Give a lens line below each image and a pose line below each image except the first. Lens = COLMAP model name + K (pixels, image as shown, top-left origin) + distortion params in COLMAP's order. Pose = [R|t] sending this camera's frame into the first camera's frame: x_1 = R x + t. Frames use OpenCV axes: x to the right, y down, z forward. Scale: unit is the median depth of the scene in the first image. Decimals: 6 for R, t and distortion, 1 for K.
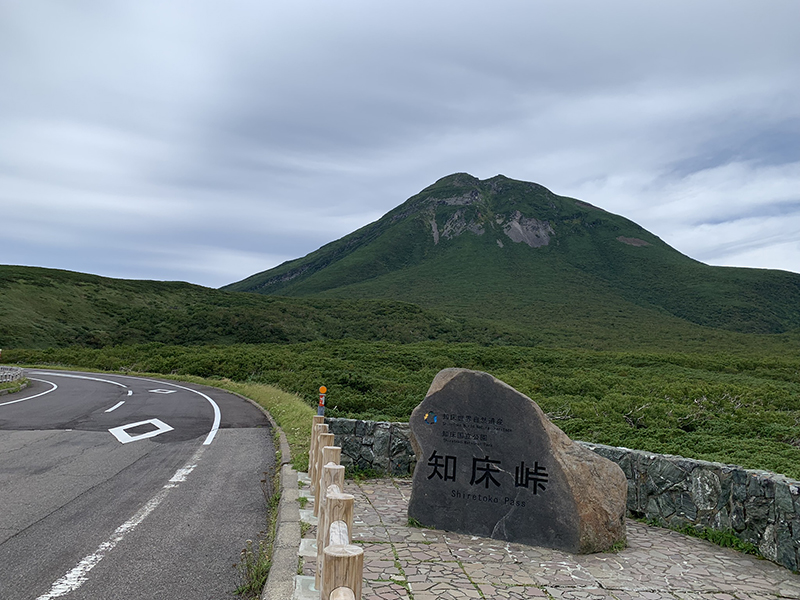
lens RADIAL K [[598.7, 0, 398.5], [0, 598.7, 298.3], [0, 0, 1]] dist [0.022855, -0.019875]
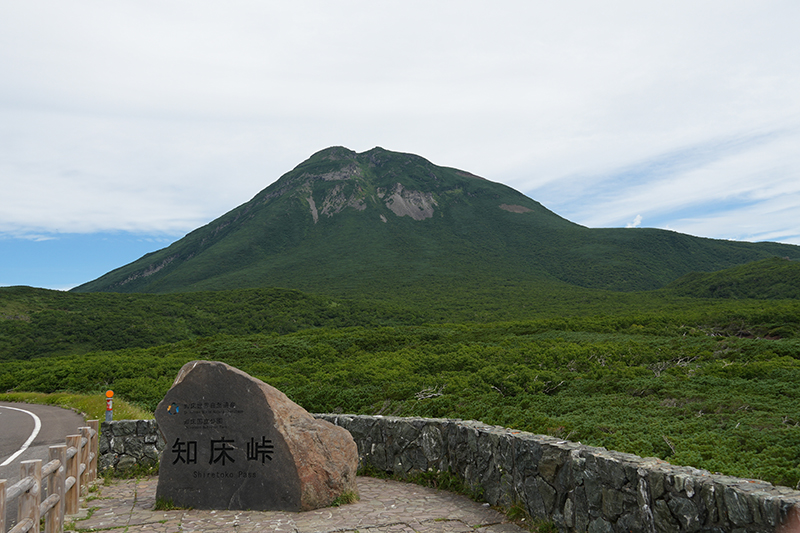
lens RADIAL K [[647.0, 0, 400.7], [0, 647.0, 262.7], [0, 0, 1]] dist [-0.009755, 0.009397]
pose [[0.980660, -0.073824, 0.181262, 0.188537], [0.078603, 0.996719, -0.019314, -0.006507], [-0.179241, 0.033189, 0.983245, -0.167364]]
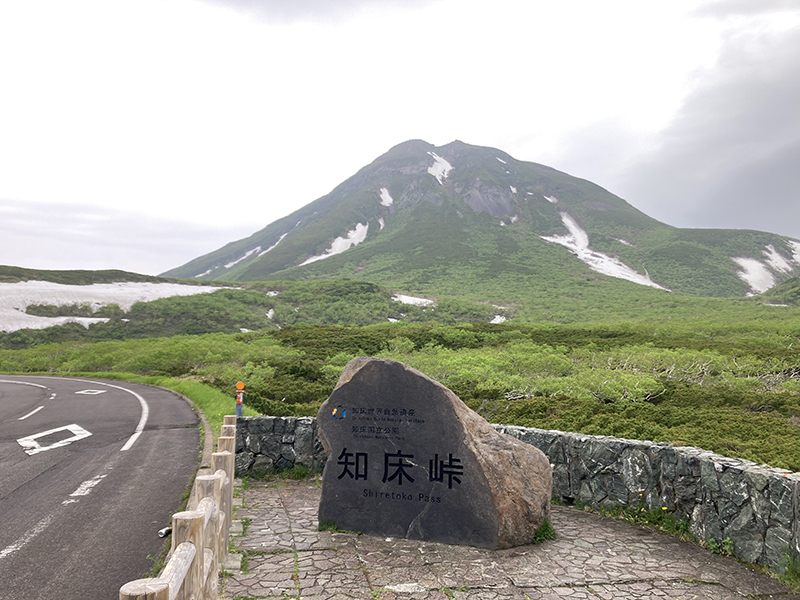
lens RADIAL K [[642.0, 0, 392.0], [0, 642.0, 296.0], [0, 0, 1]] dist [0.030805, -0.035000]
pose [[0.997395, -0.047005, 0.054708, 0.063306], [0.045316, 0.998469, 0.031707, -0.004499], [-0.056114, -0.029145, 0.997999, 0.013187]]
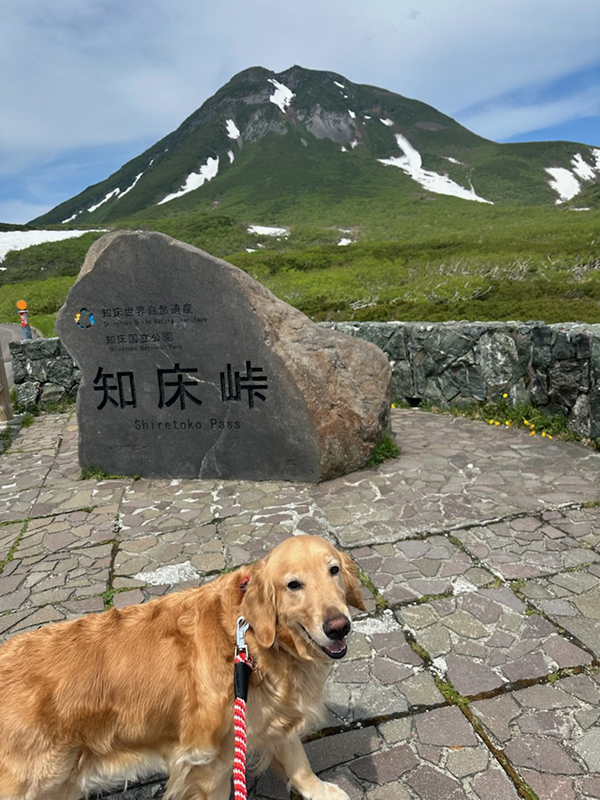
lens RADIAL K [[548.1, 0, 302.6], [0, 548.1, 383.6], [0, 0, 1]] dist [0.058484, -0.020294]
pose [[0.981859, -0.155909, 0.107913, 0.145117], [0.115956, 0.944018, 0.308842, 0.079438], [-0.150023, -0.290726, 0.944971, 0.282950]]
